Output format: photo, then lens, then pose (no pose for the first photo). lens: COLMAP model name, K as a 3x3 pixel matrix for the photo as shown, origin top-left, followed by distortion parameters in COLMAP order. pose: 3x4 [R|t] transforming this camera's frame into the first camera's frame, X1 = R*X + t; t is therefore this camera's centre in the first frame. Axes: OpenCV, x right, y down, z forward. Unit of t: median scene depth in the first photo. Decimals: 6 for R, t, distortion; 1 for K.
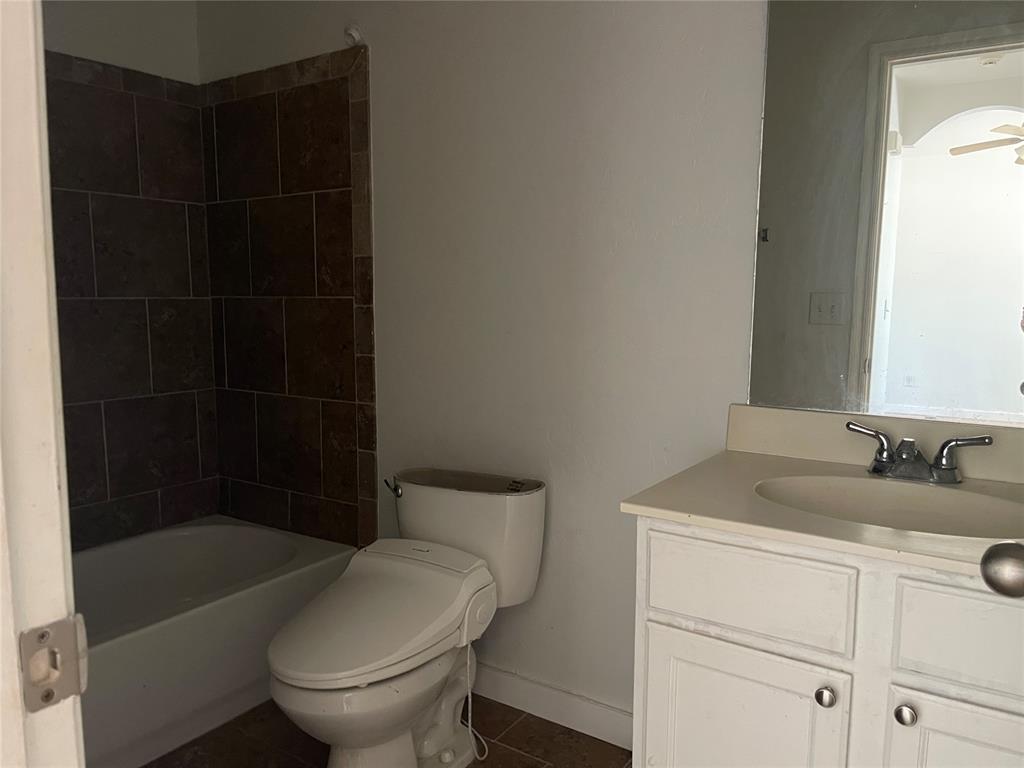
lens RADIAL K [[754.7, 0, 535.3], [0, 754.7, 385.3], [0, 0, 1]] dist [0.053278, -0.062025]
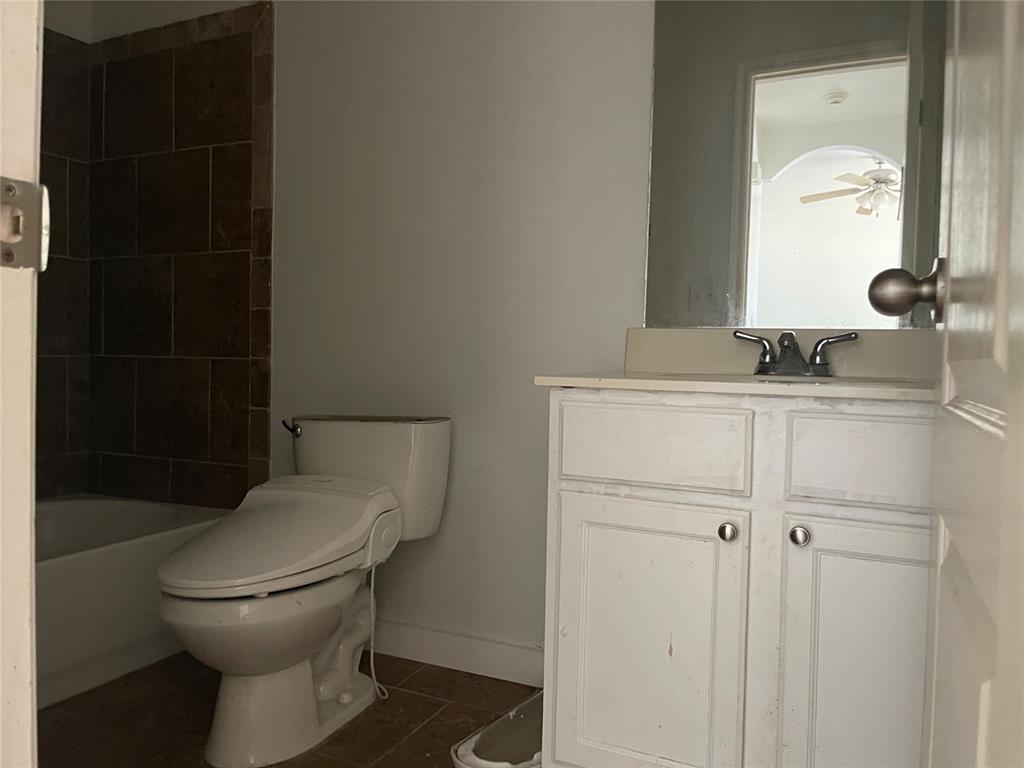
lens RADIAL K [[754.7, 0, 535.3], [0, 754.7, 385.3], [0, 0, 1]] dist [0.053278, -0.062025]
pose [[0.987520, 0.009725, 0.157194, -0.034139], [0.004825, 0.995755, -0.091917, 0.182930], [-0.157421, 0.091528, 0.983281, -0.014717]]
